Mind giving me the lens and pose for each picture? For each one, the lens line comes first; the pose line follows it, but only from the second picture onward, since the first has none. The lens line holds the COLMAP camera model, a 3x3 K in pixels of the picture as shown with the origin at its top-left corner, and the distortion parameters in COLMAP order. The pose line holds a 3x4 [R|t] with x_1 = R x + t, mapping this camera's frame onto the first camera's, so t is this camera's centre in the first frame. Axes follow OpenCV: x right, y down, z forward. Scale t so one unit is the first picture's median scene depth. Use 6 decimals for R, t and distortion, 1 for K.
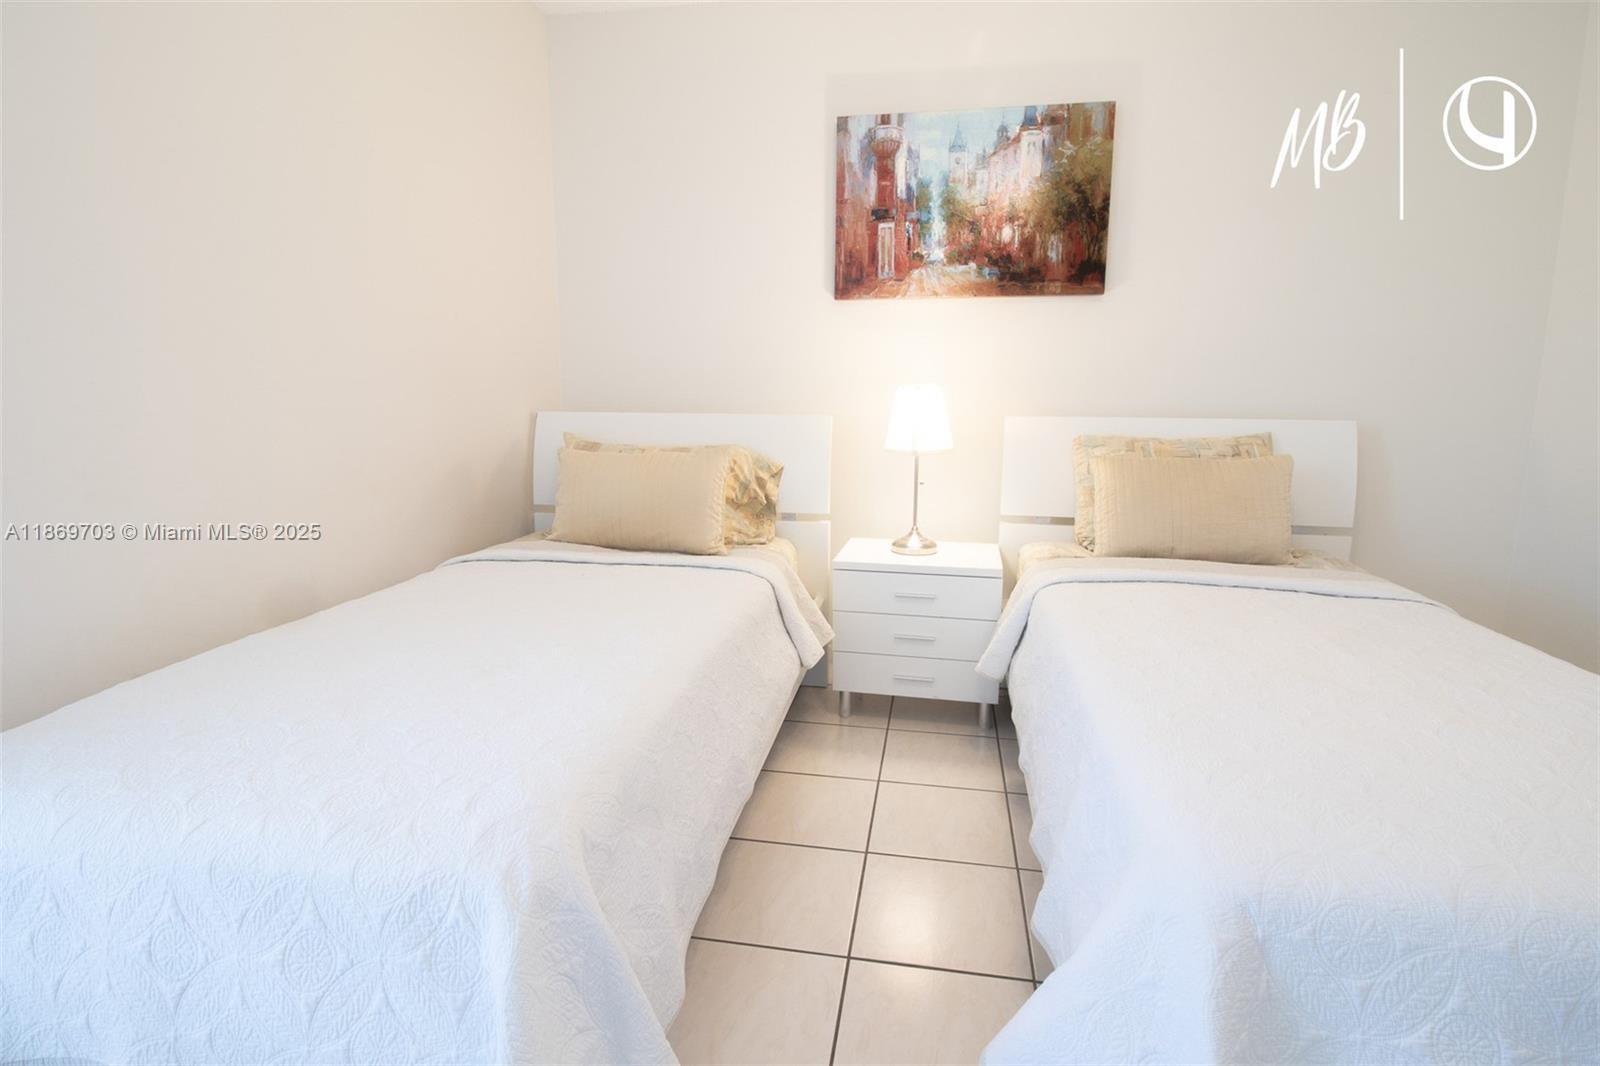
lens RADIAL K [[750.7, 0, 814.9], [0, 750.7, 527.4], [0, 0, 1]] dist [-0.001553, -0.013293]
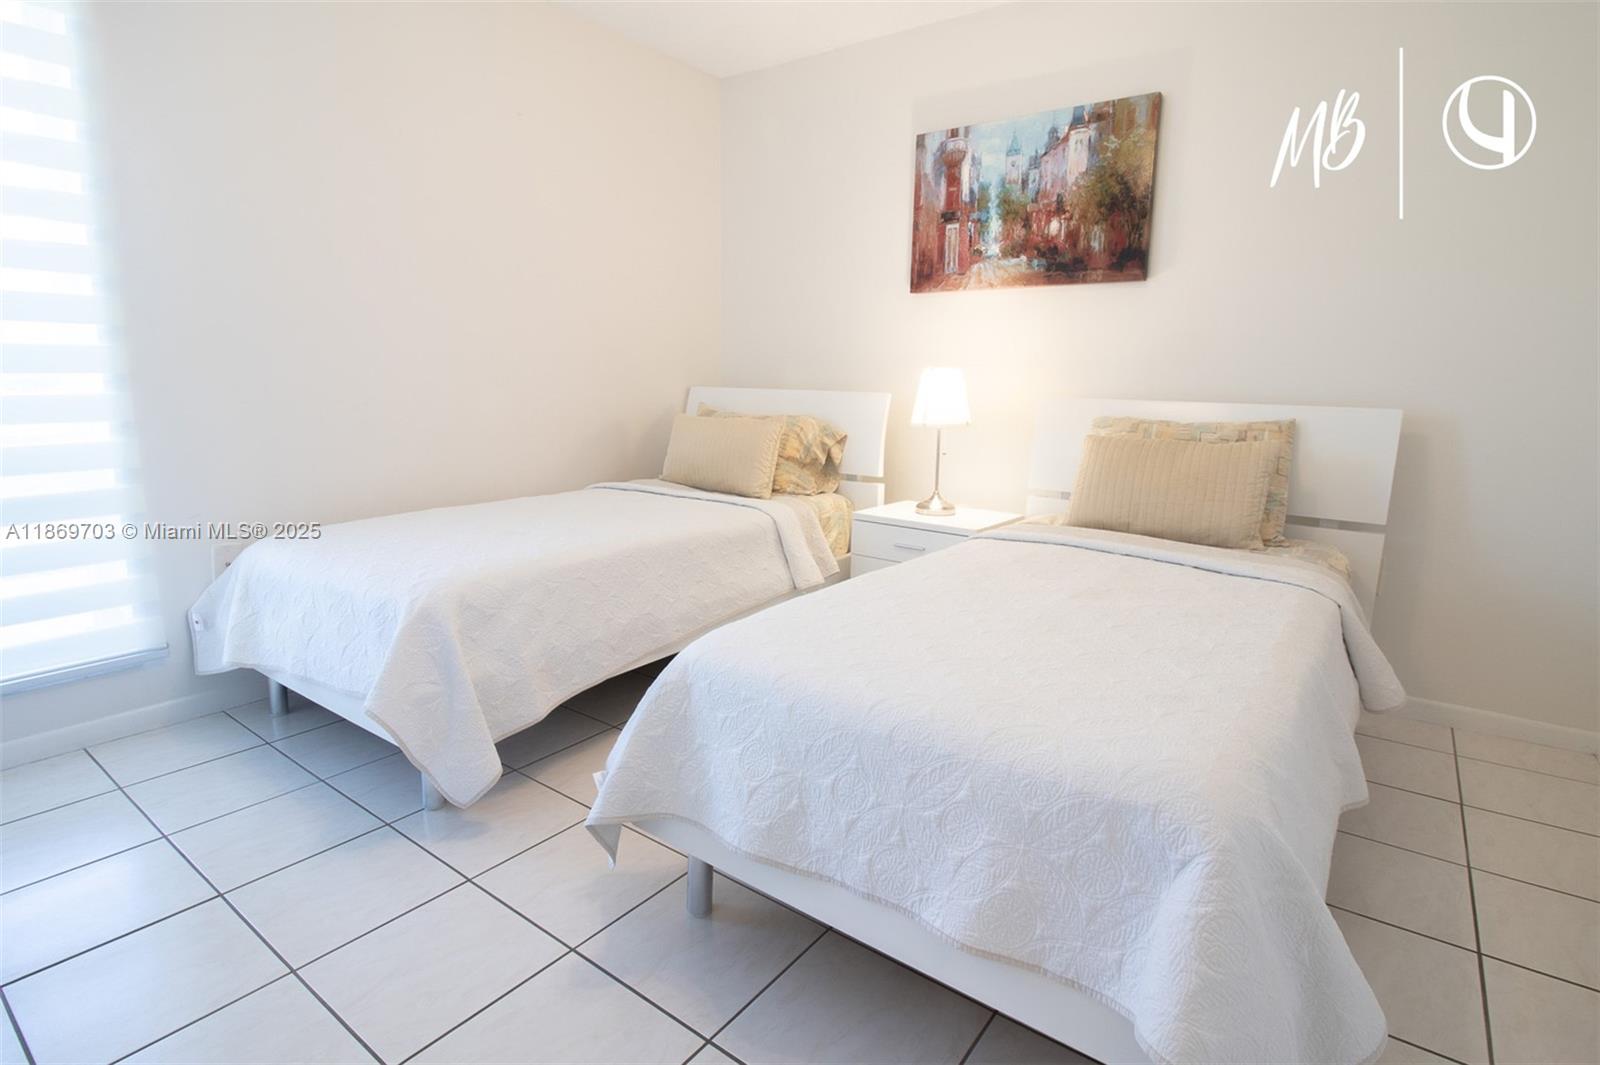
lens RADIAL K [[784.9, 0, 829.0], [0, 784.9, 527.9], [0, 0, 1]] dist [-0.001179, -0.016464]
pose [[0.905332, 0.090015, -0.415057, 0.468625], [-0.084019, 0.995927, 0.032726, 0.028405], [0.416312, 0.005245, 0.909207, -0.154873]]
